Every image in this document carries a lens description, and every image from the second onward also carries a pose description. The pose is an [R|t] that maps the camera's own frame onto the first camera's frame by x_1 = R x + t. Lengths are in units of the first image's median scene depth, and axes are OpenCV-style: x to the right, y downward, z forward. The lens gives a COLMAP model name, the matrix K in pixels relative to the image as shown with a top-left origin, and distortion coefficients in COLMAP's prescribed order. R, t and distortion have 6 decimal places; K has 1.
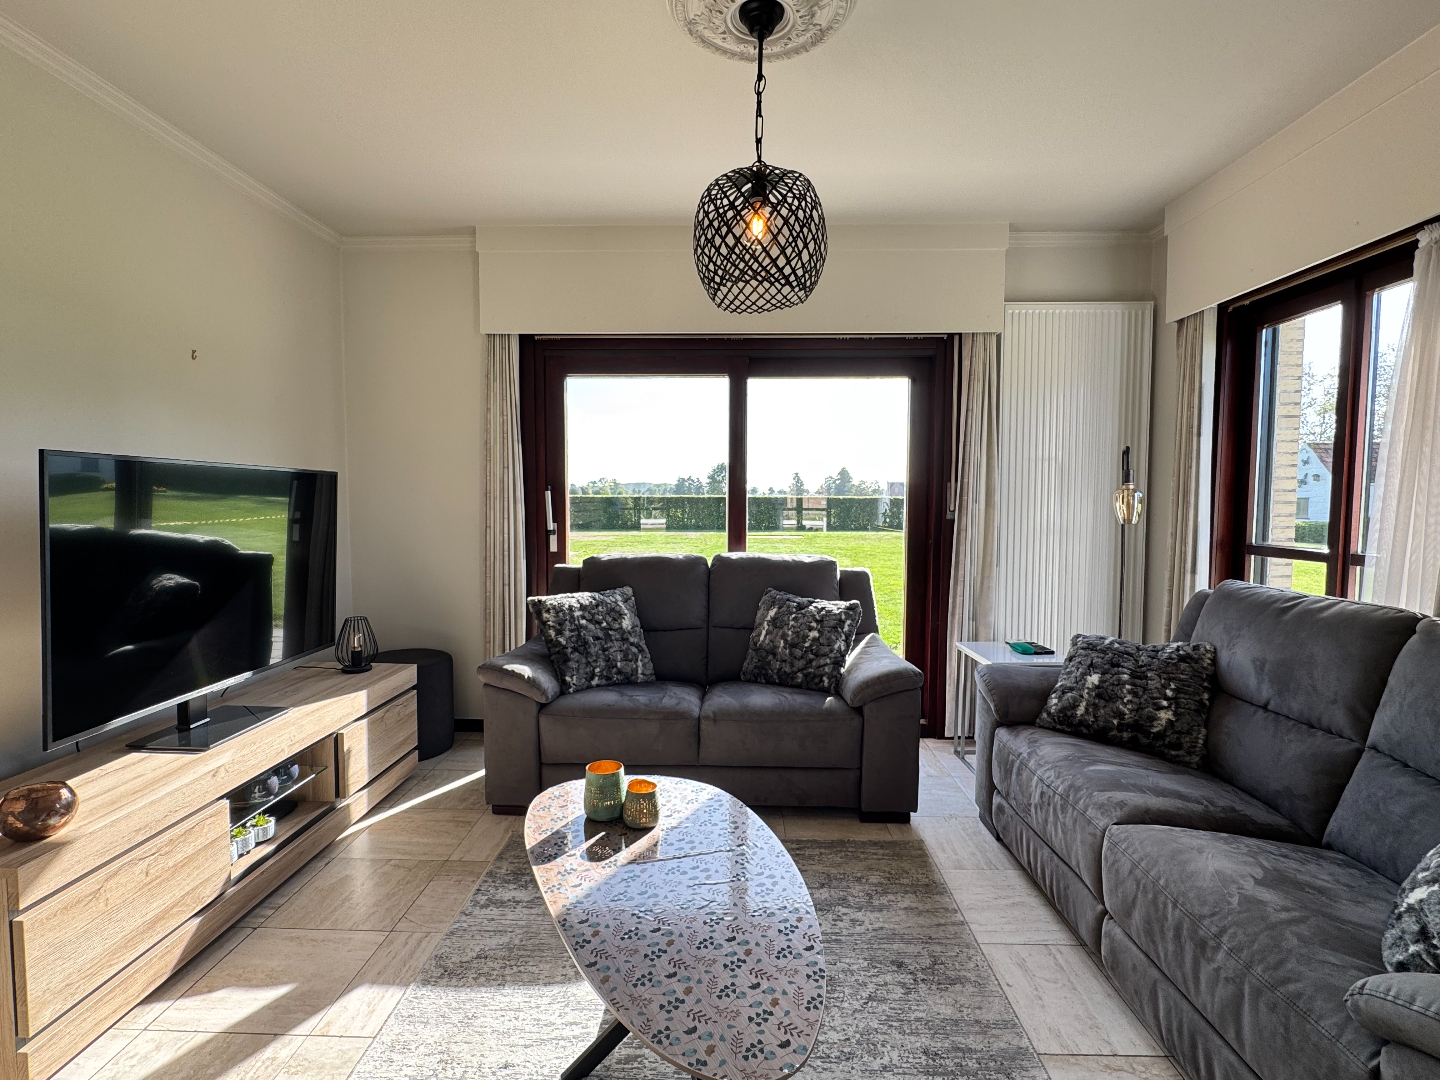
lens RADIAL K [[707.4, 0, 713.7], [0, 707.4, 543.3], [0, 0, 1]] dist [-0.003859, -0.000368]
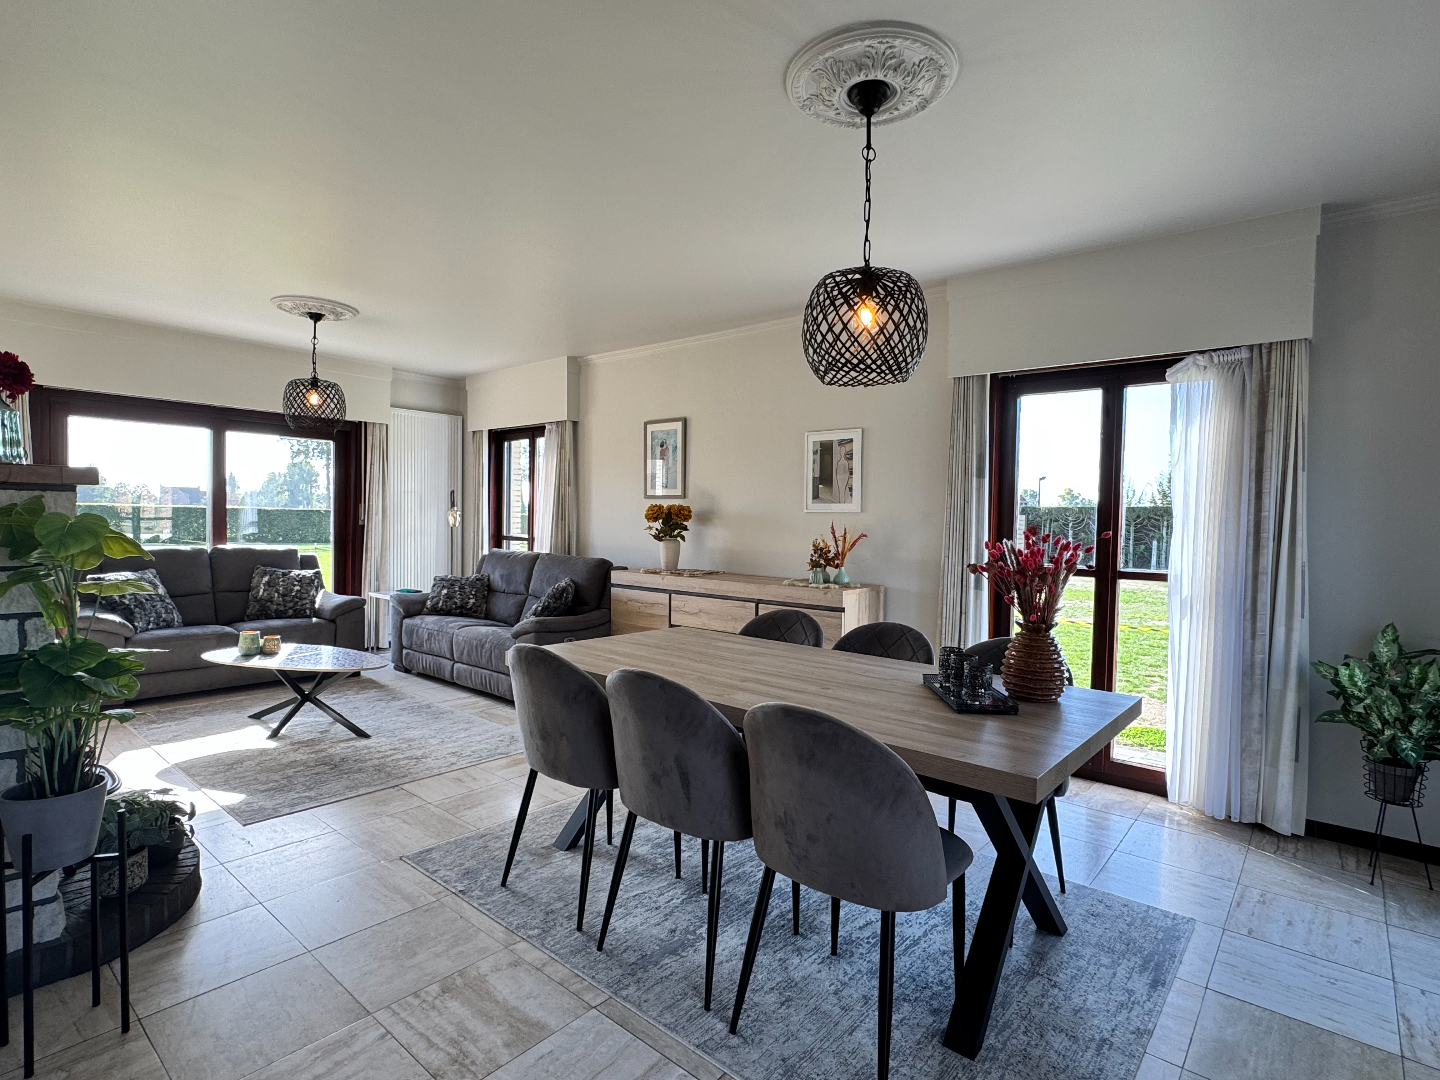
lens RADIAL K [[741.2, 0, 717.0], [0, 741.2, 544.5], [0, 0, 1]] dist [-0.002975, -0.000446]
pose [[0.631874, -0.017544, 0.774873, -0.647570], [0.030591, 0.999529, -0.002315, 0.056476], [-0.774467, 0.025167, 0.632113, -1.027945]]
